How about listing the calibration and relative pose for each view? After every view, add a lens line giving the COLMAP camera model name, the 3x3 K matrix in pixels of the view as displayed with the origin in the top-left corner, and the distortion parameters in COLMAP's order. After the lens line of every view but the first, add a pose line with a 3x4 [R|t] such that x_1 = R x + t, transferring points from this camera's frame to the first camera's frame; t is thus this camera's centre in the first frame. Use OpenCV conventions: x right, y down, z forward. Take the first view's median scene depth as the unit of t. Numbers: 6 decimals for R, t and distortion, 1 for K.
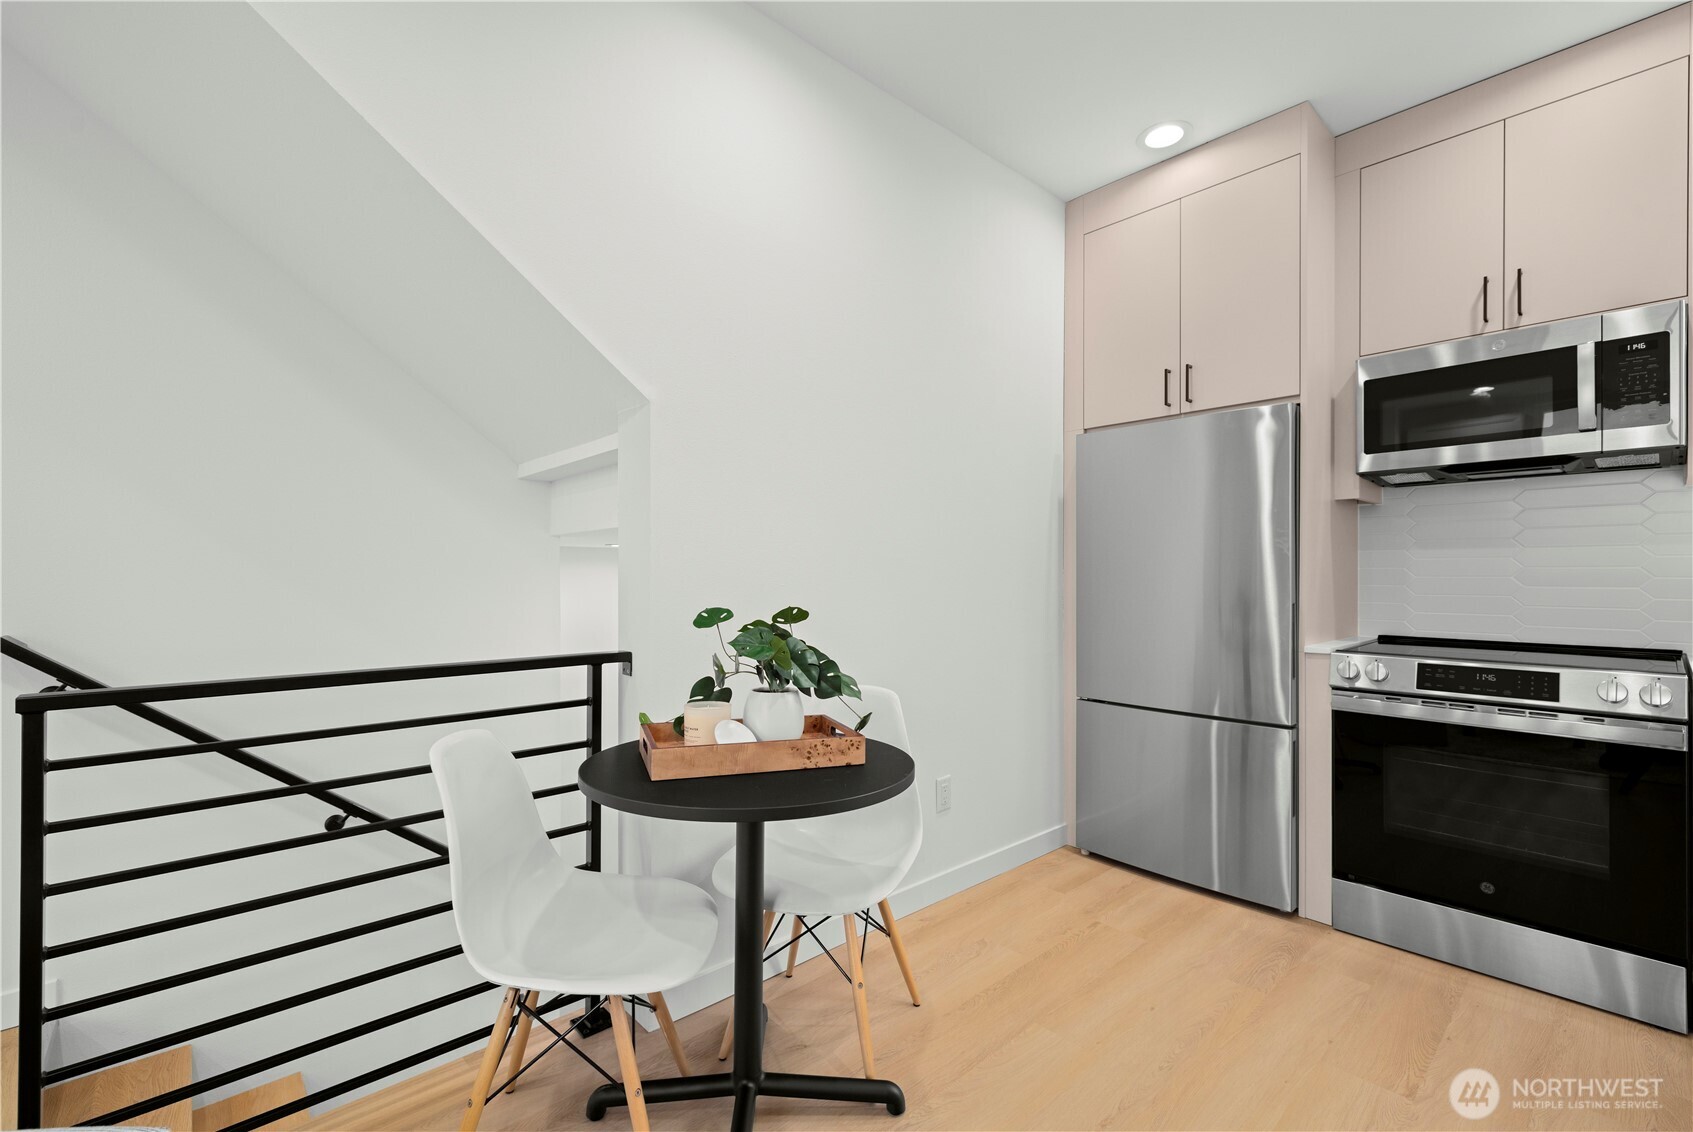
lens RADIAL K [[714.3, 0, 855.2], [0, 714.3, 577.7], [0, 0, 1]] dist [-0.003087, 0.002139]
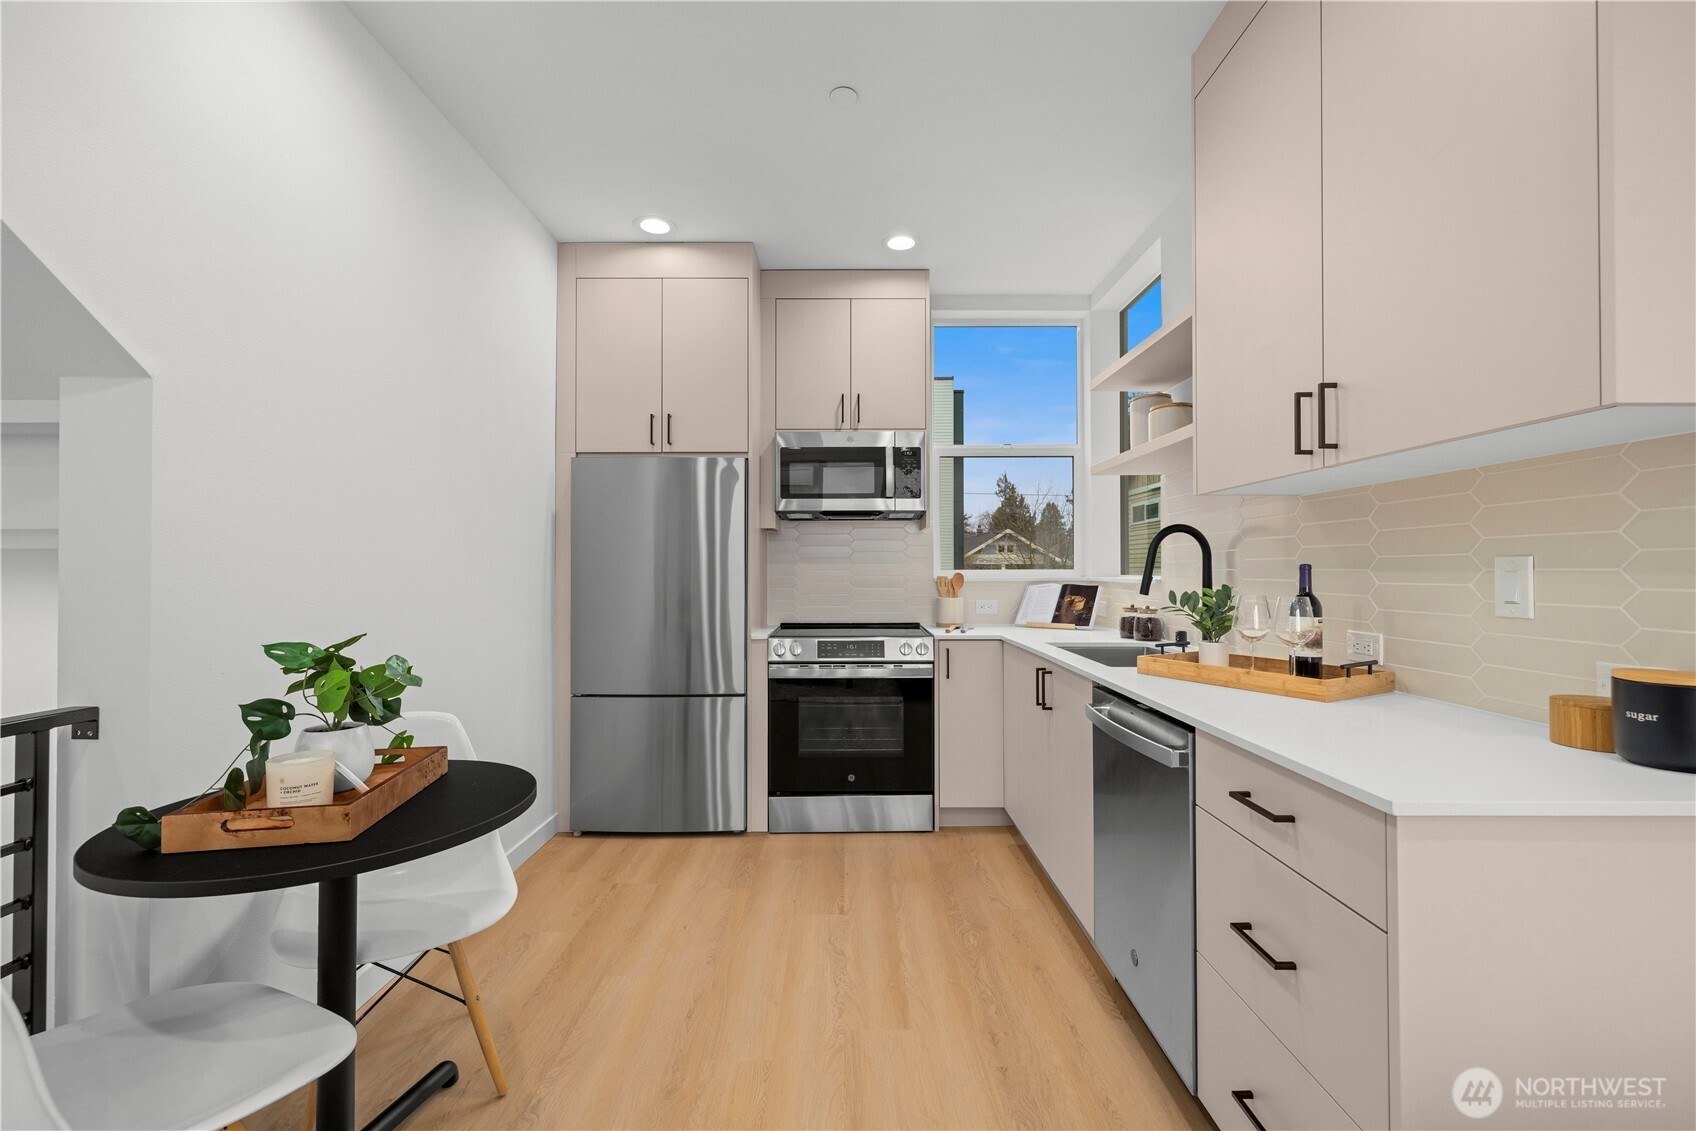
lens RADIAL K [[715.6, 0, 819.1], [0, 715.6, 564.5], [0, 0, 1]] dist [-0.003087, 0.002139]
pose [[0.685398, 0.000190, 0.728169, -0.290760], [0.004816, 0.999977, -0.004793, -0.032867], [-0.728153, 0.006792, 0.685381, -0.047025]]
